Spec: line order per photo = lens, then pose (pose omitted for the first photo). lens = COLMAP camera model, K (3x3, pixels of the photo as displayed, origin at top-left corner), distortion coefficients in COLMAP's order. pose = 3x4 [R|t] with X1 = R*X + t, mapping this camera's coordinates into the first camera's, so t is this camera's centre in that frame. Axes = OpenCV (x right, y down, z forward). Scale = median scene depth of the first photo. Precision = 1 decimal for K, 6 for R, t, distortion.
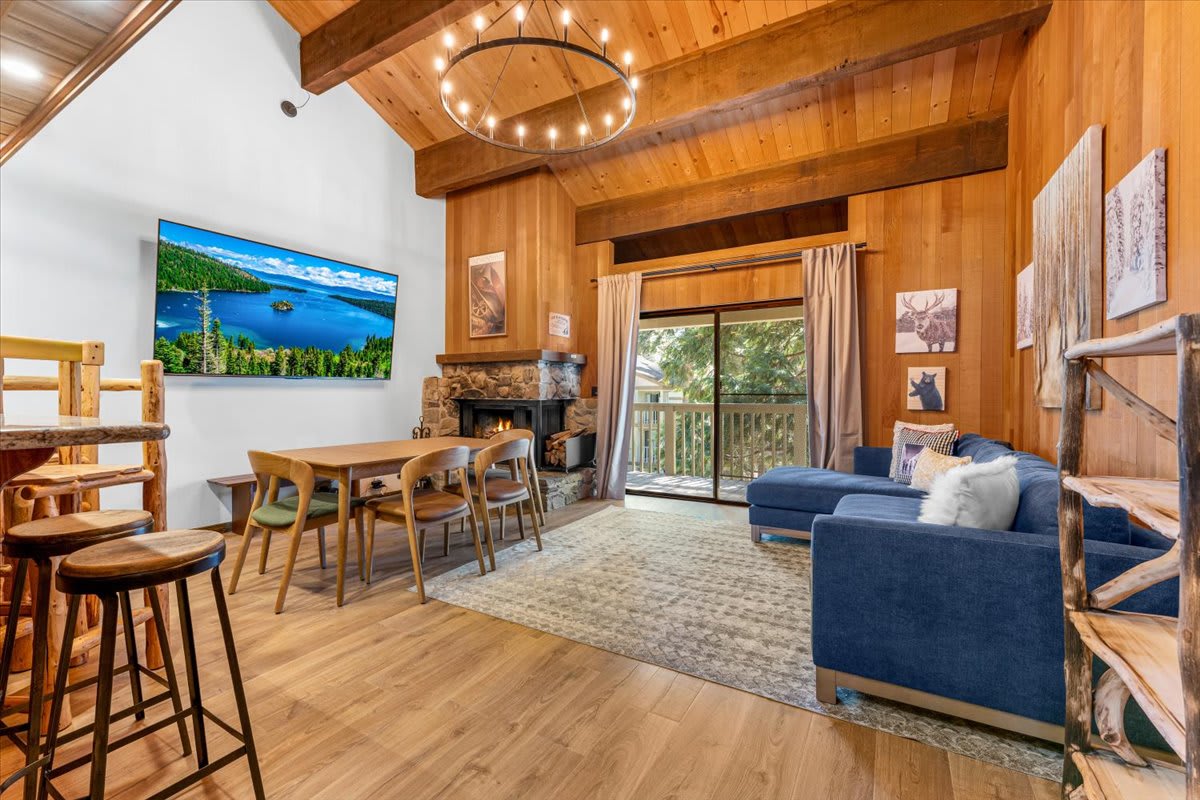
lens RADIAL K [[487.2, 0, 597.8], [0, 487.2, 405.6], [0, 0, 1]] dist [-0.000887, -0.000604]
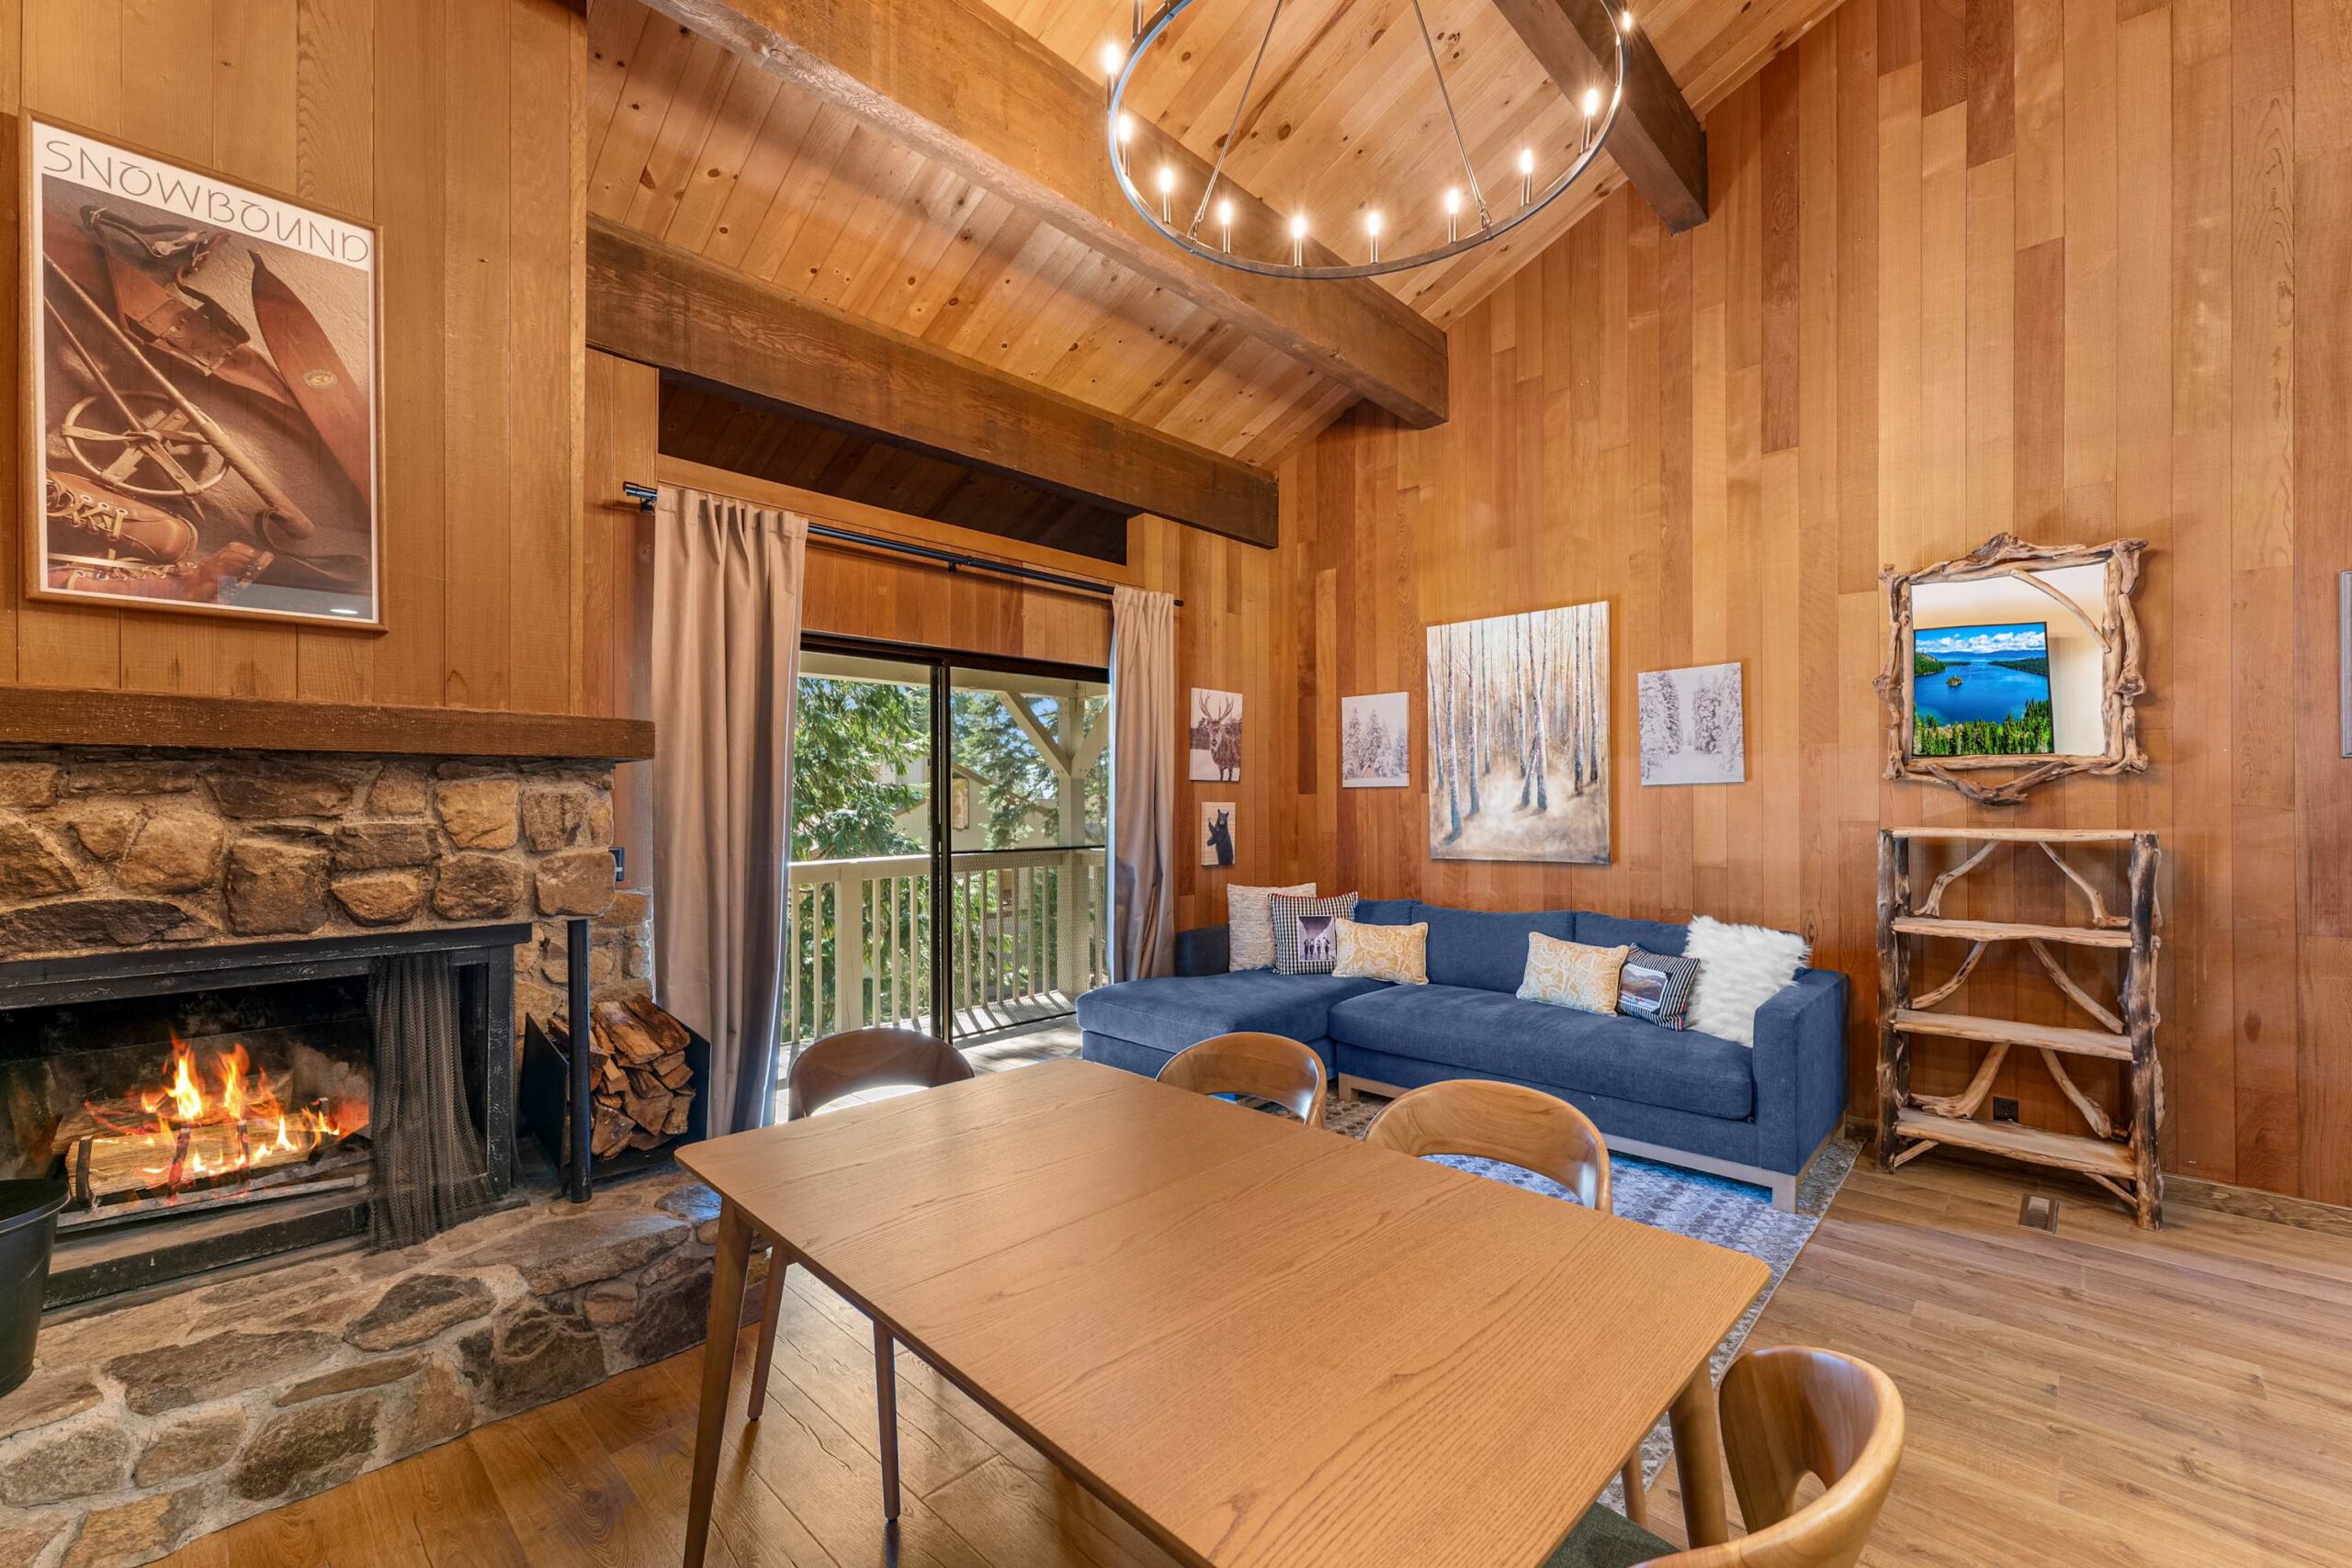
lens RADIAL K [[989.4, 0, 1181.2], [0, 989.4, 799.2], [0, 0, 1]] dist [0.001857, 0.000461]
pose [[0.224738, -0.007678, 0.974389, -0.574161], [0.009738, 0.999937, 0.005634, -0.075455], [-0.974371, 0.008222, 0.224798, 0.606158]]
